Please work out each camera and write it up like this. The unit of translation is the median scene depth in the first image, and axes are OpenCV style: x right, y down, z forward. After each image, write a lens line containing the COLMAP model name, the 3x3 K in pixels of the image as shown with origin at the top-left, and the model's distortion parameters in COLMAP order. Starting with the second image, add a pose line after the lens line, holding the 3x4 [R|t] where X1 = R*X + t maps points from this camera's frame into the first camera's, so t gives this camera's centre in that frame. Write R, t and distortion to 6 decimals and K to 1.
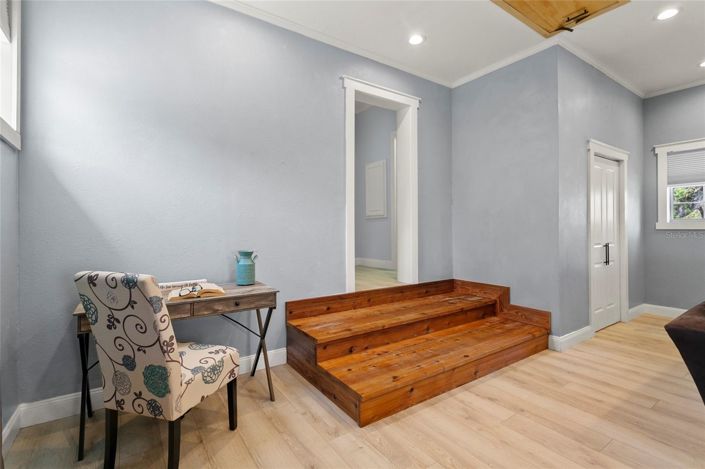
lens RADIAL K [[340.6, 0, 354.4], [0, 340.6, 230.7], [0, 0, 1]] dist [-0.002960, -0.000121]
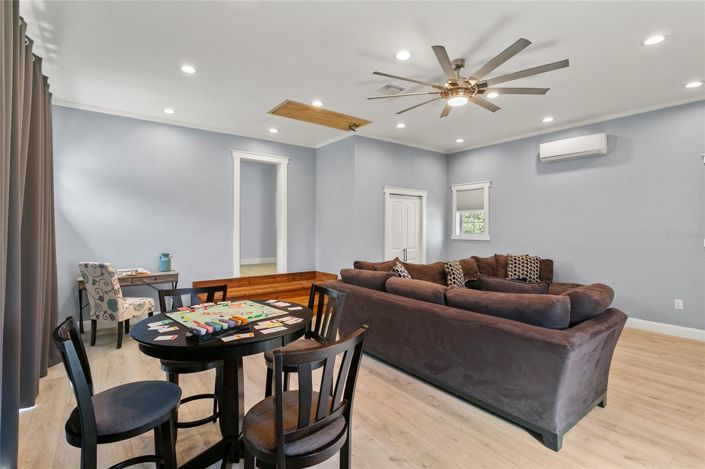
lens RADIAL K [[340.6, 0, 351.4], [0, 340.6, 234.4], [0, 0, 1]] dist [-0.002960, -0.000121]
pose [[0.999169, 0.003405, 0.040611, 0.750565], [-0.003785, 0.999950, 0.009268, -0.079120], [-0.040577, -0.009414, 0.999132, -1.098694]]
